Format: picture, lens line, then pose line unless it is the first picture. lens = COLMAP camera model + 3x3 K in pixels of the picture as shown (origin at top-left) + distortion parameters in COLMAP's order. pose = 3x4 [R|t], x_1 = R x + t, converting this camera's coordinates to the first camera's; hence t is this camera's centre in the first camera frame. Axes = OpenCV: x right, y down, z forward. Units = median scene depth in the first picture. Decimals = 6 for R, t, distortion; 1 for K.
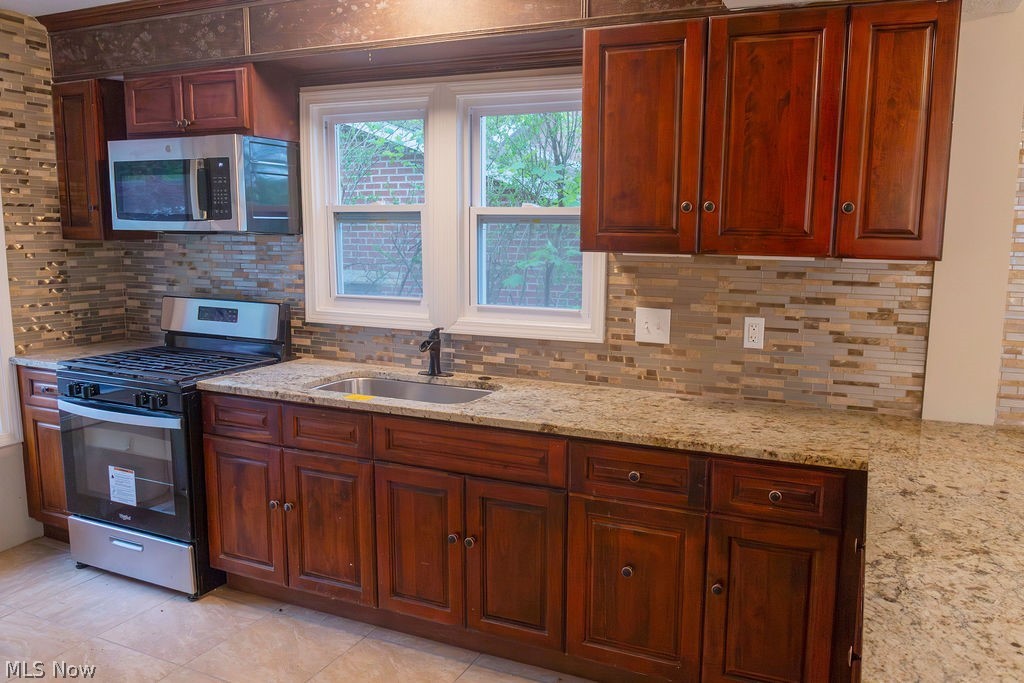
lens RADIAL K [[764.2, 0, 563.6], [0, 764.2, 337.3], [0, 0, 1]] dist [-0.028746, -0.001586]
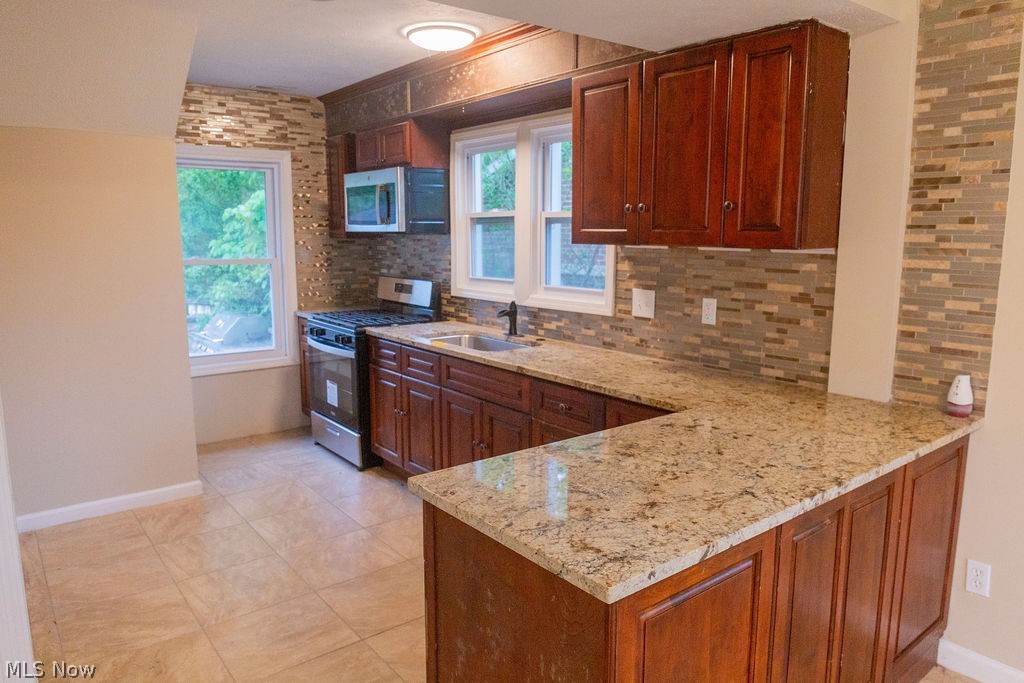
lens RADIAL K [[703.4, 0, 514.5], [0, 703.4, 335.1], [0, 0, 1]] dist [-0.020632, -0.005950]
pose [[0.874910, 0.059586, -0.480607, 0.453933], [-0.056932, 0.998175, 0.020115, 0.023786], [0.480928, 0.009763, 0.876706, -0.106669]]
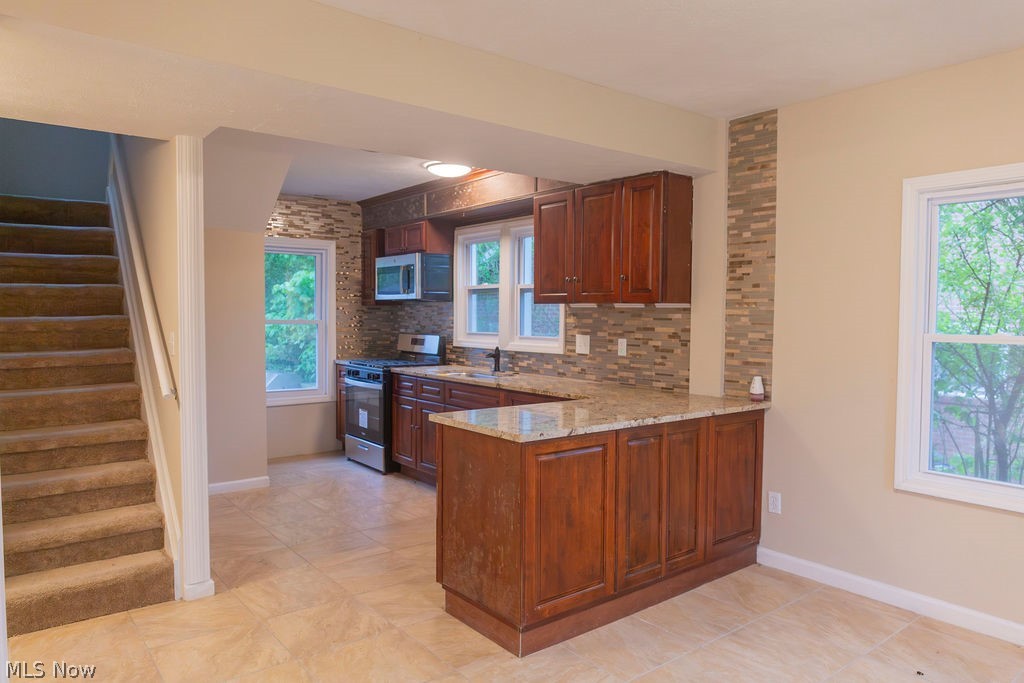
lens RADIAL K [[682.0, 0, 516.6], [0, 682.0, 336.8], [0, 0, 1]] dist [-0.030007, -0.004325]
pose [[0.876122, 0.010016, -0.481985, 0.719541], [-0.062062, 0.993808, -0.092160, 0.120035], [0.478078, 0.110657, 0.871319, -0.489250]]
